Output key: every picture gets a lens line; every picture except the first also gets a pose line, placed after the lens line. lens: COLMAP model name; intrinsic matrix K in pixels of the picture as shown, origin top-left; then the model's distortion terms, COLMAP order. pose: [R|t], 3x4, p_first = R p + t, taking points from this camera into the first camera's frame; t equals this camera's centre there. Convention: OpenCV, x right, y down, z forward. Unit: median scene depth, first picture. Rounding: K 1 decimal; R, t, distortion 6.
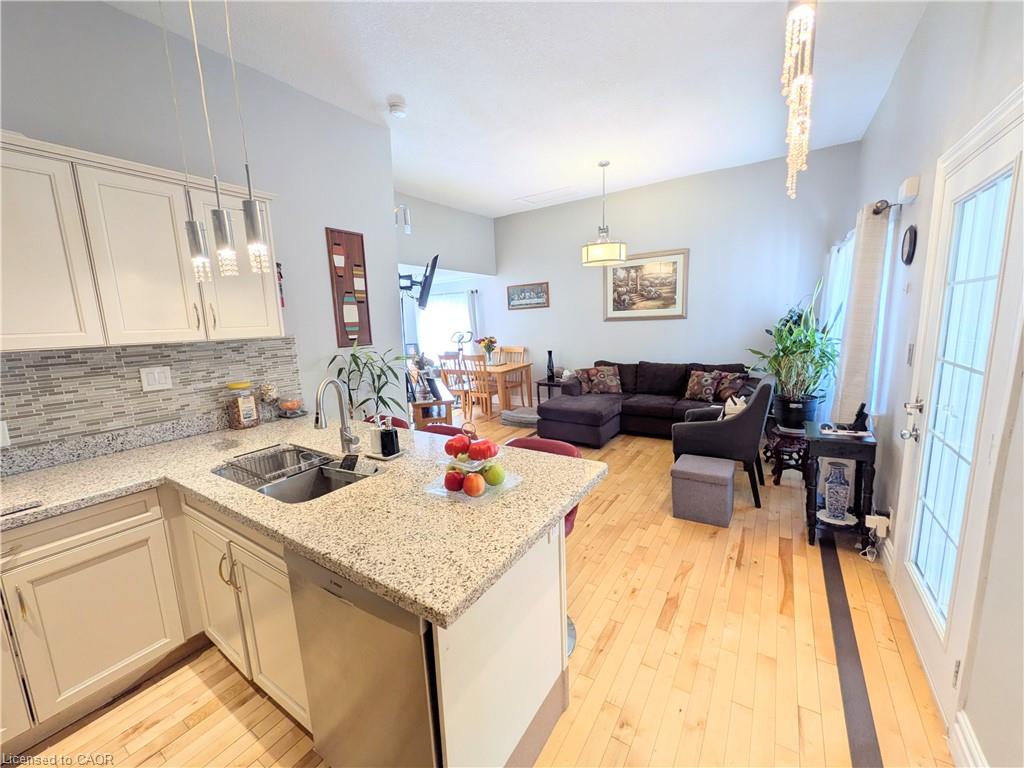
lens RADIAL K [[403.5, 0, 510.5], [0, 403.5, 385.6], [0, 0, 1]] dist [0.001645, -0.001430]
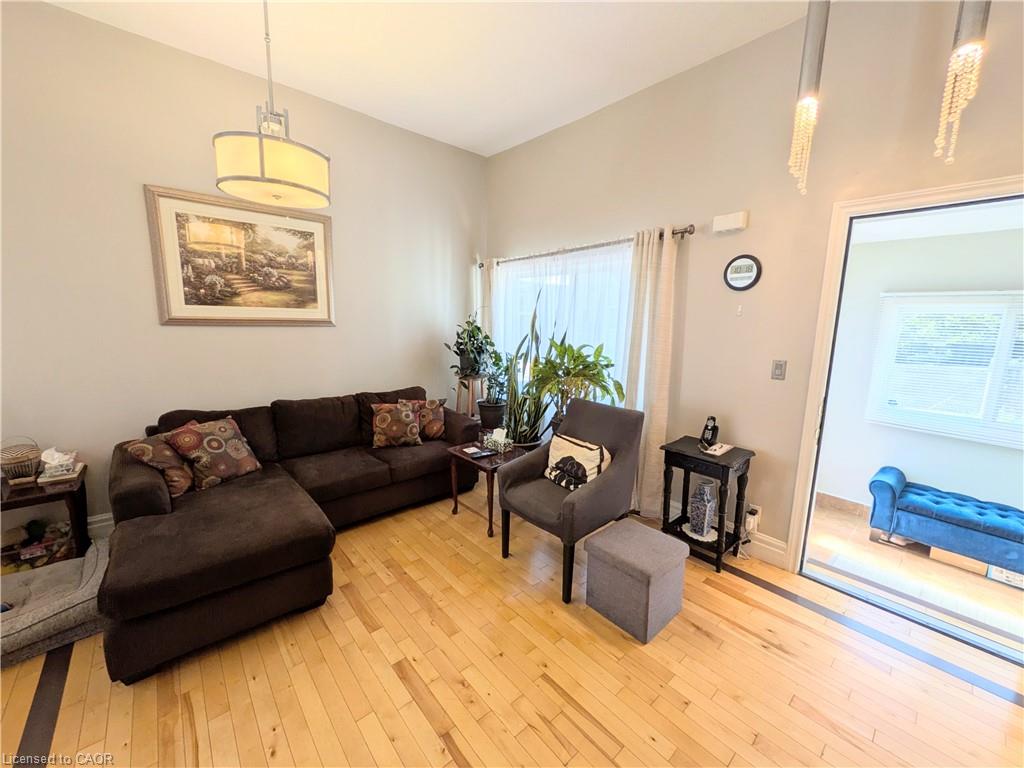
lens RADIAL K [[403.5, 0, 510.6], [0, 403.5, 385.1], [0, 0, 1]] dist [0.001645, -0.001430]
pose [[0.262513, -0.106947, 0.958984, -0.203561], [0.126166, 0.989111, 0.075770, -0.141776], [-0.956645, 0.101101, 0.273147, 0.928909]]
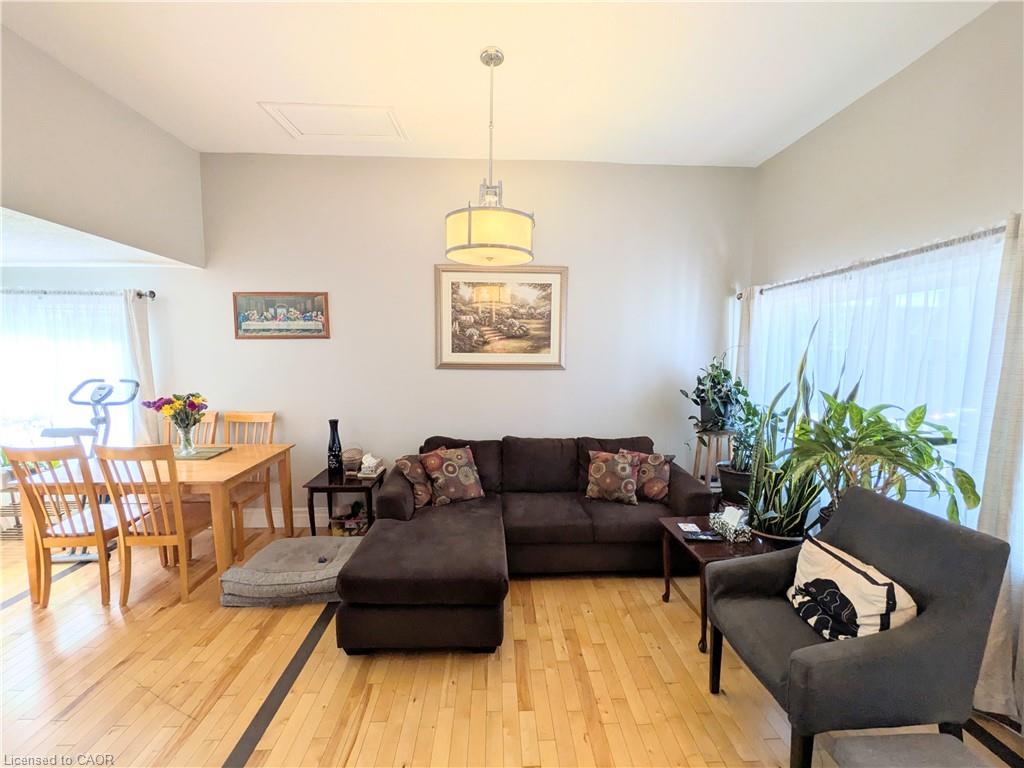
lens RADIAL K [[403.5, 0, 510.6], [0, 403.5, 385.1], [0, 0, 1]] dist [0.001645, -0.001430]
pose [[0.808388, 0.002118, 0.588646, -0.051043], [0.054455, 0.995436, -0.078366, -0.153571], [-0.586126, 0.095405, 0.804584, 0.854730]]
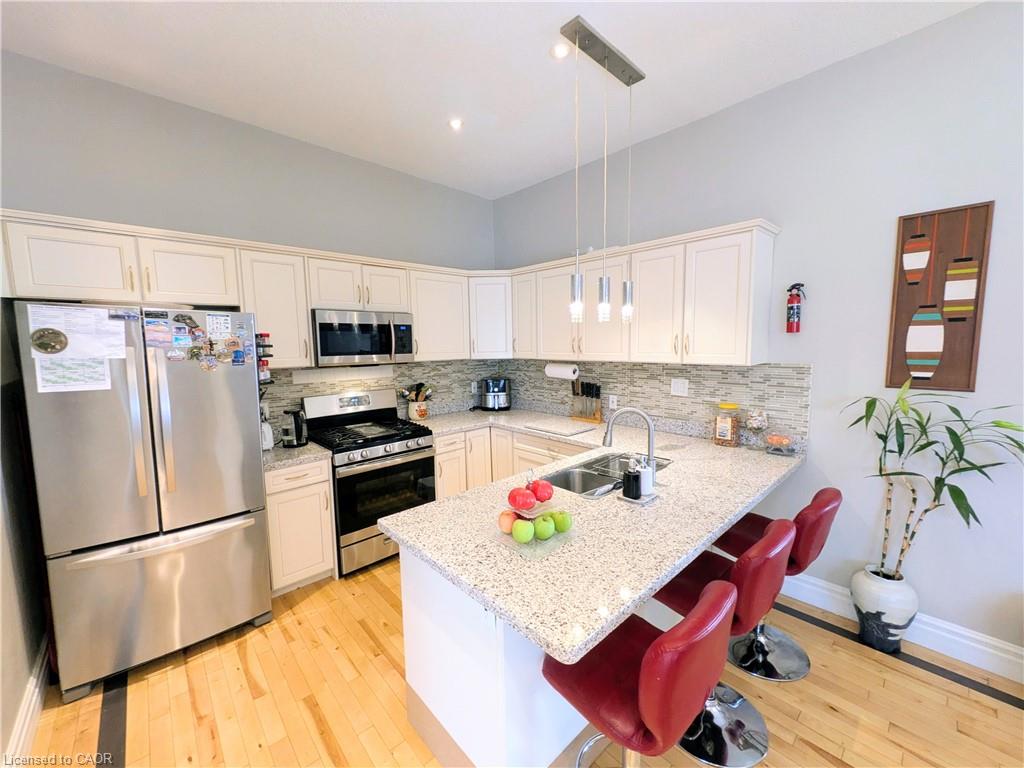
lens RADIAL K [[403.5, 0, 510.2], [0, 403.5, 385.8], [0, 0, 1]] dist [0.001645, -0.001430]
pose [[-0.239634, 0.145775, -0.959857, 0.384646], [-0.133539, 0.974317, 0.181310, -0.131272], [0.961636, 0.171626, -0.214013, 0.505710]]
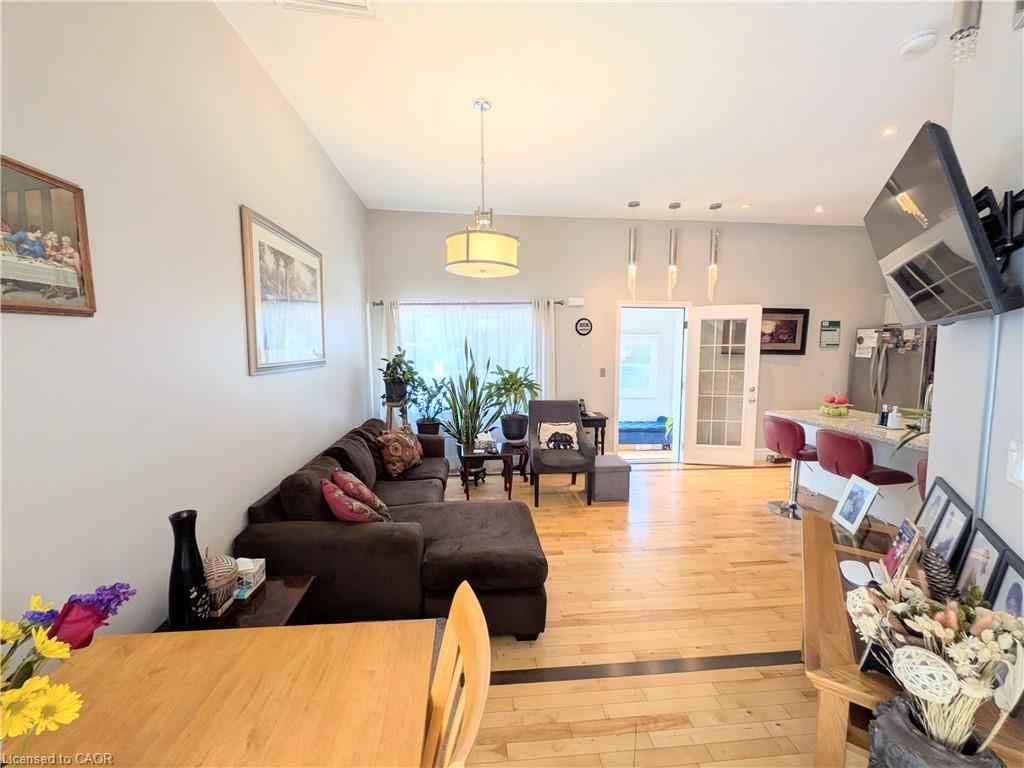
lens RADIAL K [[403.5, 0, 508.6], [0, 403.5, 384.1], [0, 0, 1]] dist [0.001645, -0.001430]
pose [[-0.626569, -0.032975, 0.778668, -0.368840], [0.152346, 0.974648, 0.163863, -0.325825], [-0.764331, 0.221299, -0.605661, 1.928801]]
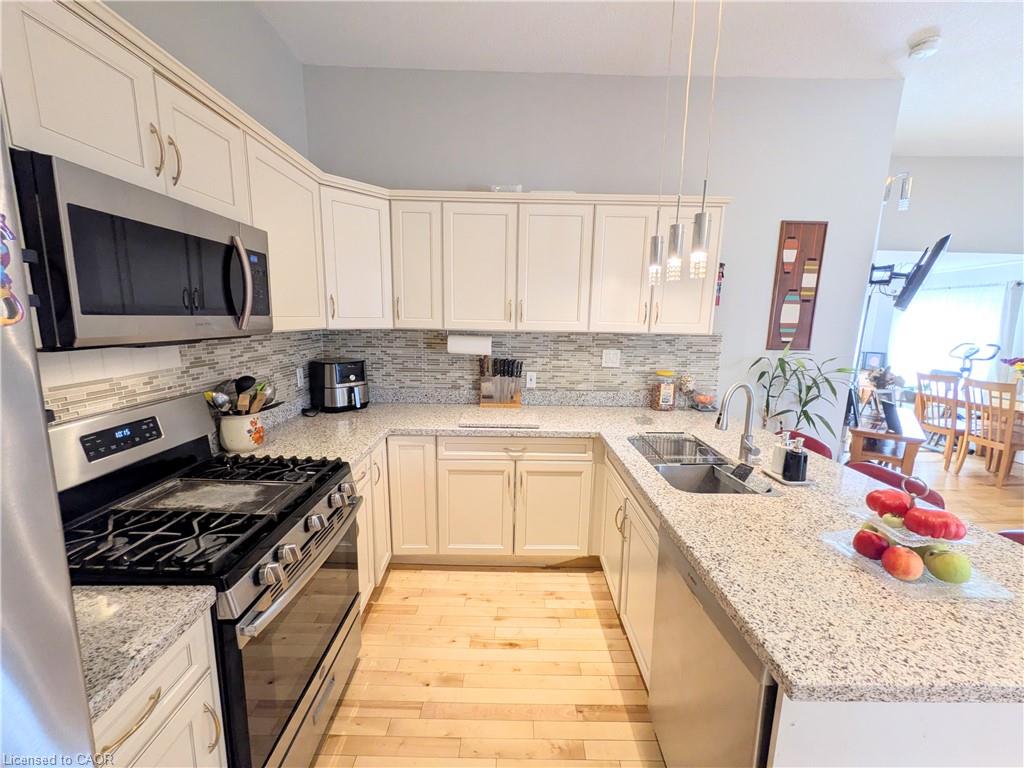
lens RADIAL K [[403.5, 0, 513.7], [0, 403.5, 383.6], [0, 0, 1]] dist [0.001645, -0.001430]
pose [[0.552593, 0.181509, -0.813447, 0.024379], [-0.171891, 0.979835, 0.101866, -0.010875], [0.815533, 0.083534, 0.572649, -0.006624]]
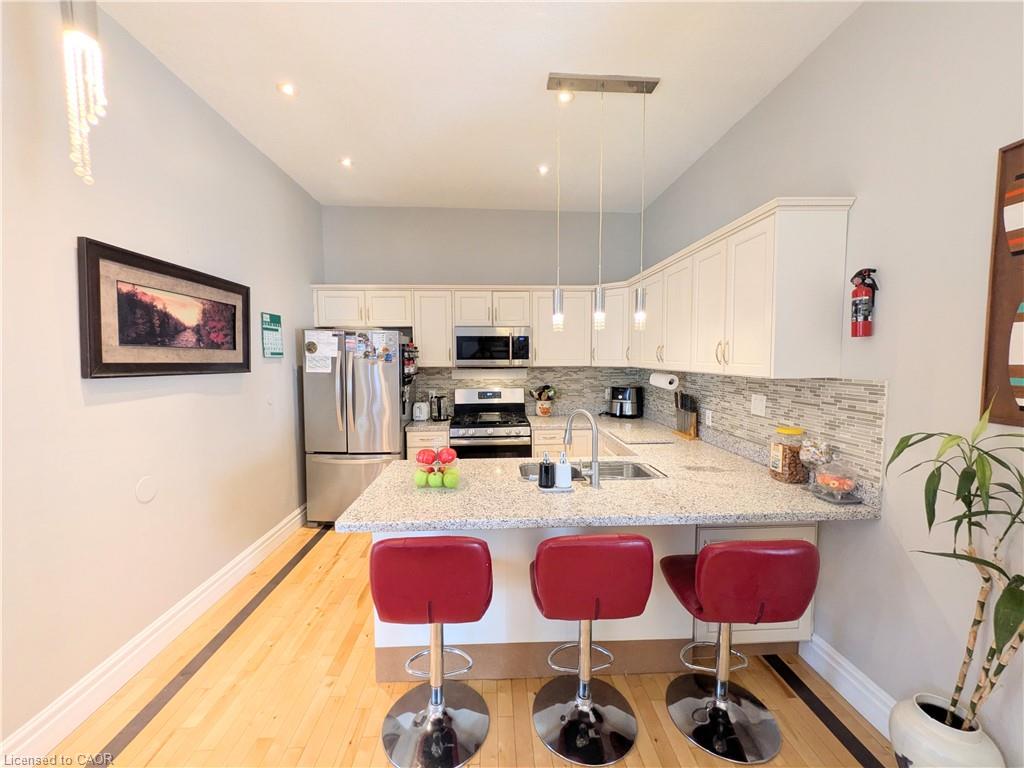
lens RADIAL K [[403.5, 0, 509.0], [0, 403.5, 384.6], [0, 0, 1]] dist [0.001645, -0.001430]
pose [[-0.808655, 0.081887, -0.582557, 0.228812], [-0.061334, 0.973132, 0.221928, -0.190626], [0.585078, 0.215194, -0.781905, 0.996342]]
